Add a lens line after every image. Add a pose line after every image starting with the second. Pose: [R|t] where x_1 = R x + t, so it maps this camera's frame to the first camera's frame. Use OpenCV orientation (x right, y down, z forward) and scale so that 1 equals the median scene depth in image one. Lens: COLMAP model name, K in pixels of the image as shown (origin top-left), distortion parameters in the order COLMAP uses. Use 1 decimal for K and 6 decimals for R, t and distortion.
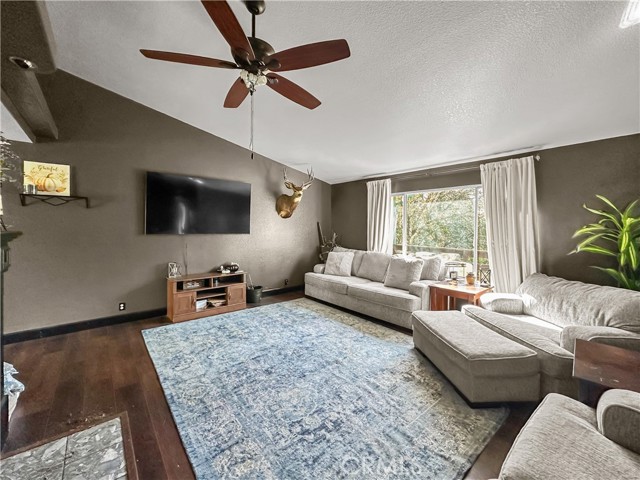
lens RADIAL K [[272.0, 0, 320.1], [0, 272.0, 225.4], [0, 0, 1]] dist [-0.001450, 0.000035]
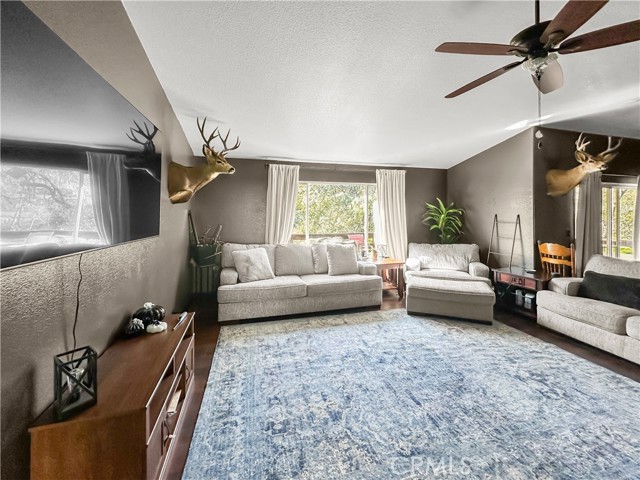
lens RADIAL K [[268.7, 0, 319.3], [0, 268.7, 209.6], [0, 0, 1]] dist [-0.000664, -0.000084]
pose [[0.404278, 0.001661, 0.914635, -0.824933], [0.001559, 0.999996, -0.002505, -0.018916], [-0.914635, 0.002438, 0.404273, 0.779852]]
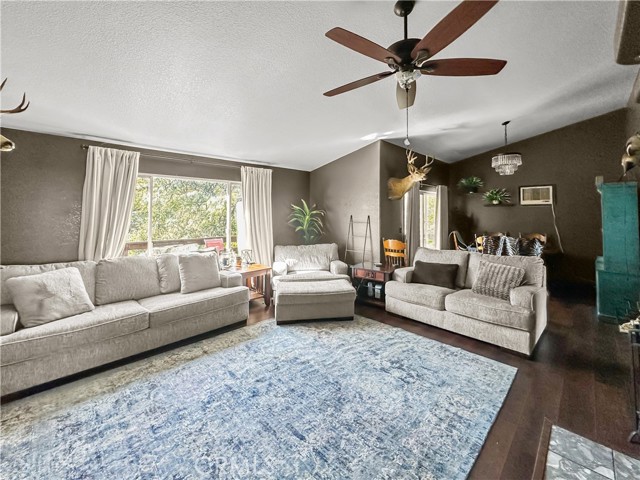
lens RADIAL K [[272.2, 0, 317.8], [0, 272.2, 202.8], [0, 0, 1]] dist [-0.002649, 0.000094]
pose [[-0.096470, 0.029656, 0.994894, -0.721422], [0.000703, 0.999558, -0.029727, -0.021017], [-0.995336, -0.002168, -0.096448, 0.841013]]
